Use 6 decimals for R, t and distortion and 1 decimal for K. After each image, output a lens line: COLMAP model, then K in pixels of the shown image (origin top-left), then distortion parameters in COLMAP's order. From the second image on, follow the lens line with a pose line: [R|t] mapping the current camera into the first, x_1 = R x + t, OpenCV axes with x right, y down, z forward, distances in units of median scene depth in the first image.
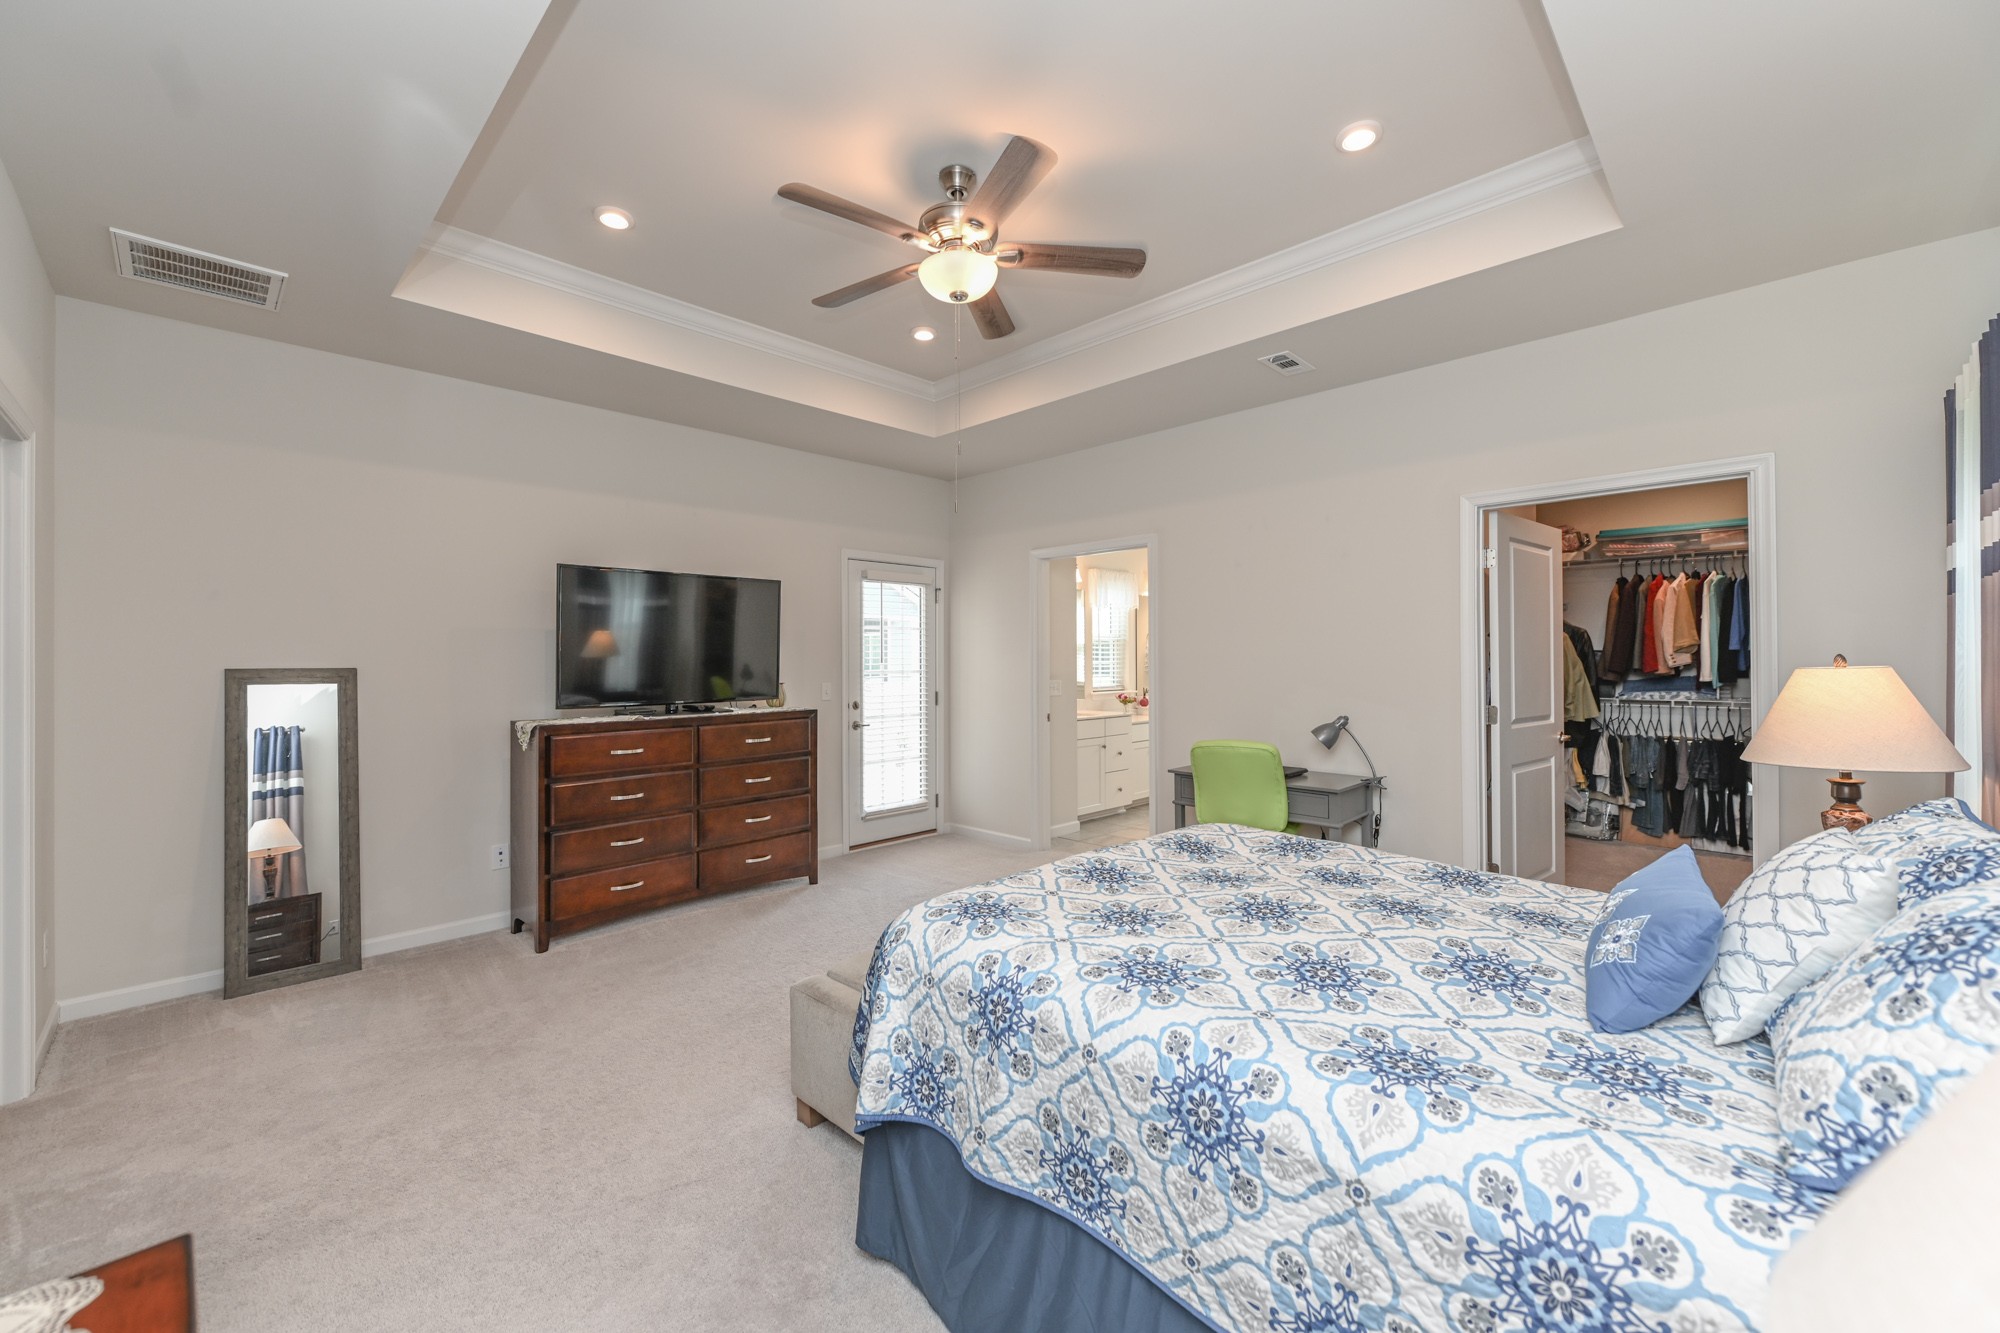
lens RADIAL K [[791.0, 0, 1003.3], [0, 791.0, 658.4], [0, 0, 1]] dist [-0.009589, -0.000223]
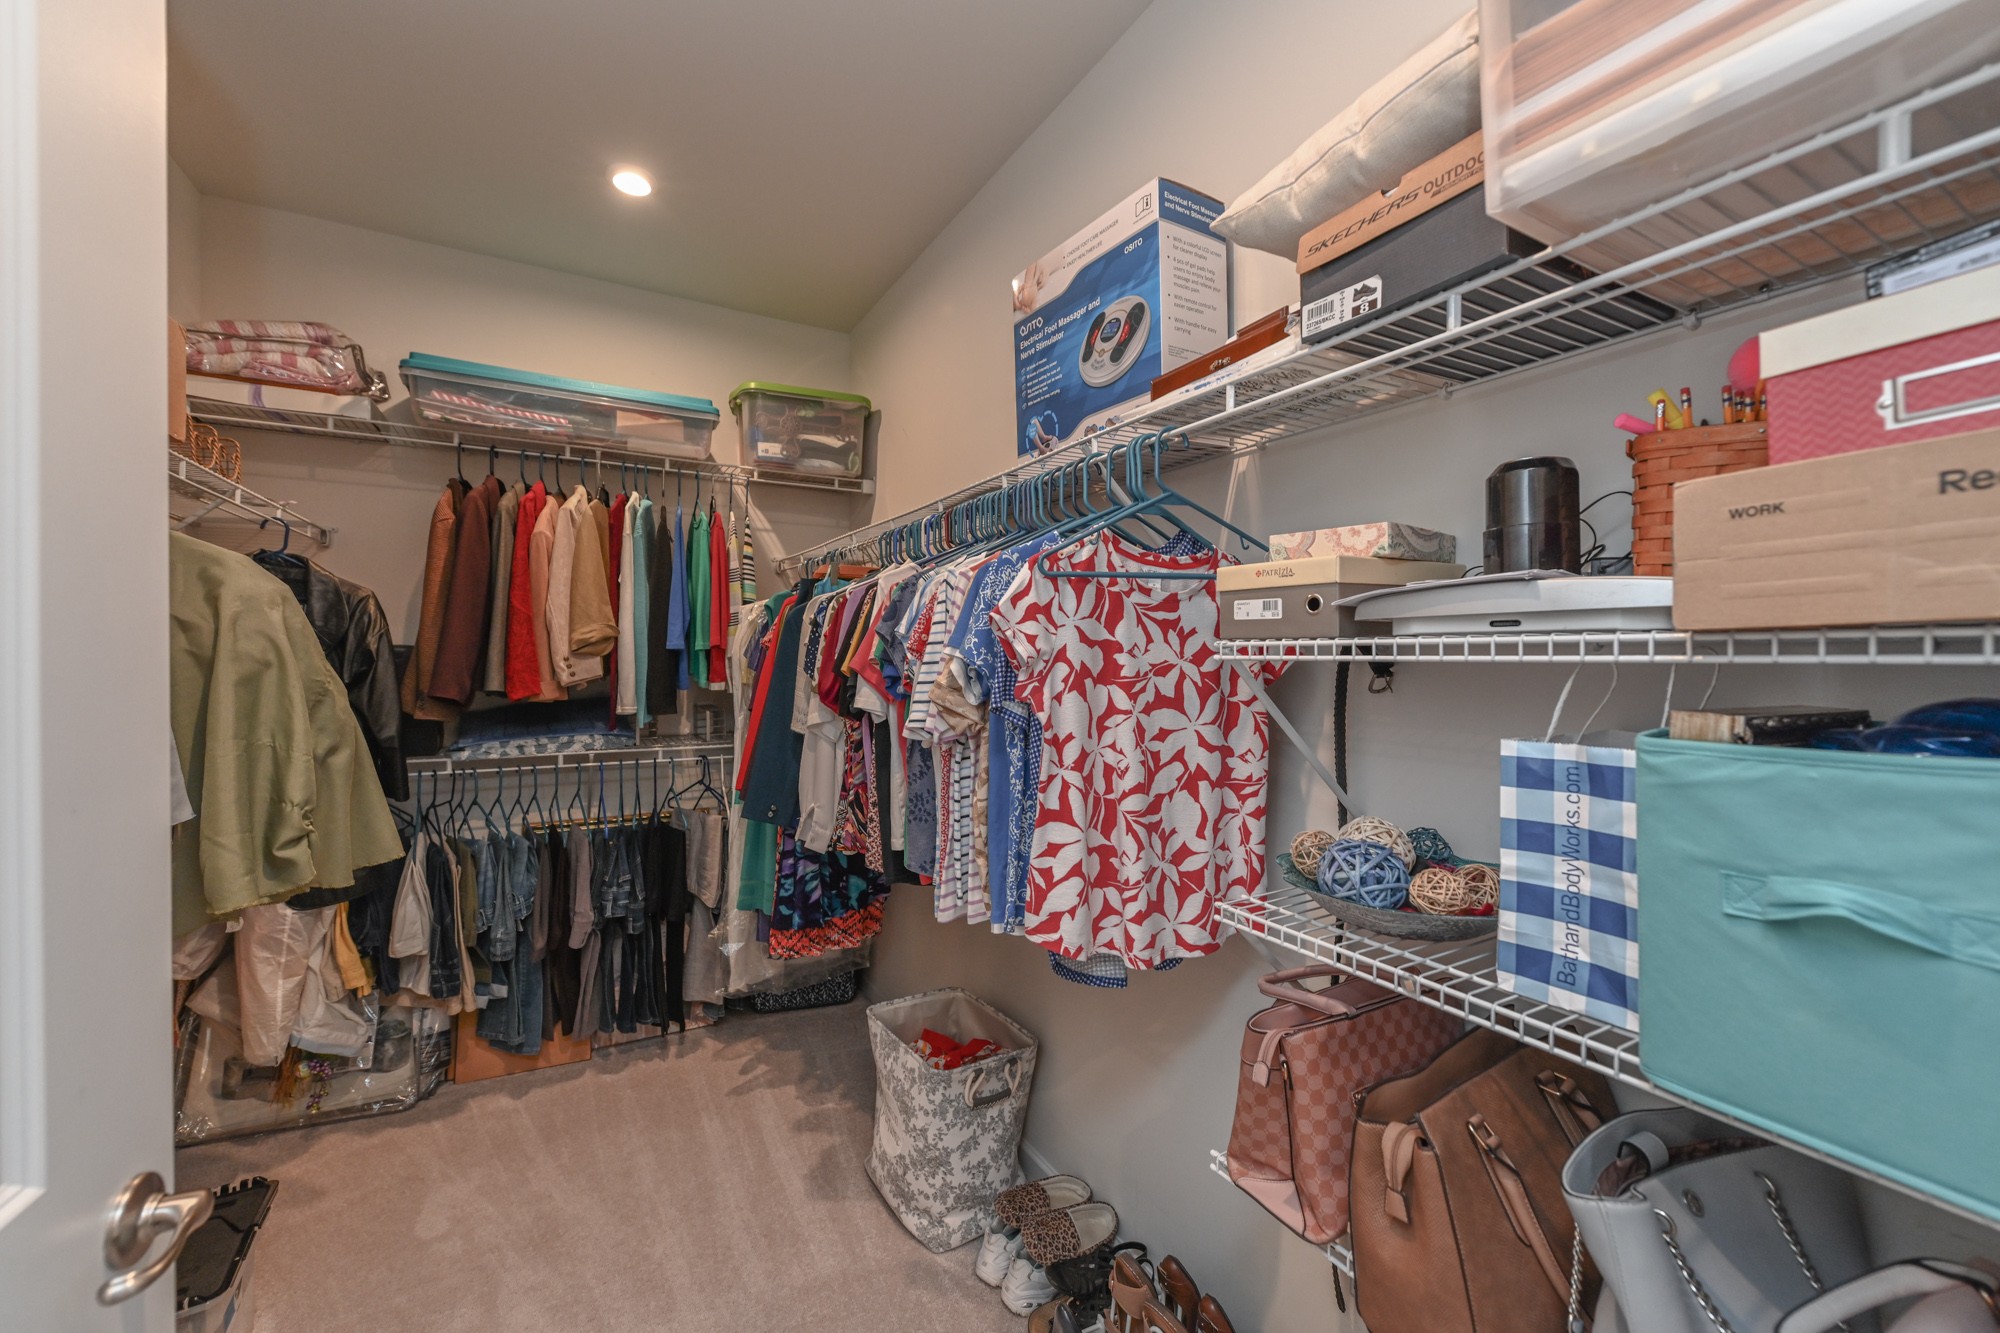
lens RADIAL K [[791.0, 0, 995.0], [0, 791.0, 665.1], [0, 0, 1]] dist [-0.009589, -0.000223]
pose [[0.288263, -0.002179, 0.957549, 0.473709], [-0.010375, 0.999932, 0.005398, -0.005760], [-0.957495, -0.011490, 0.288220, 0.614301]]
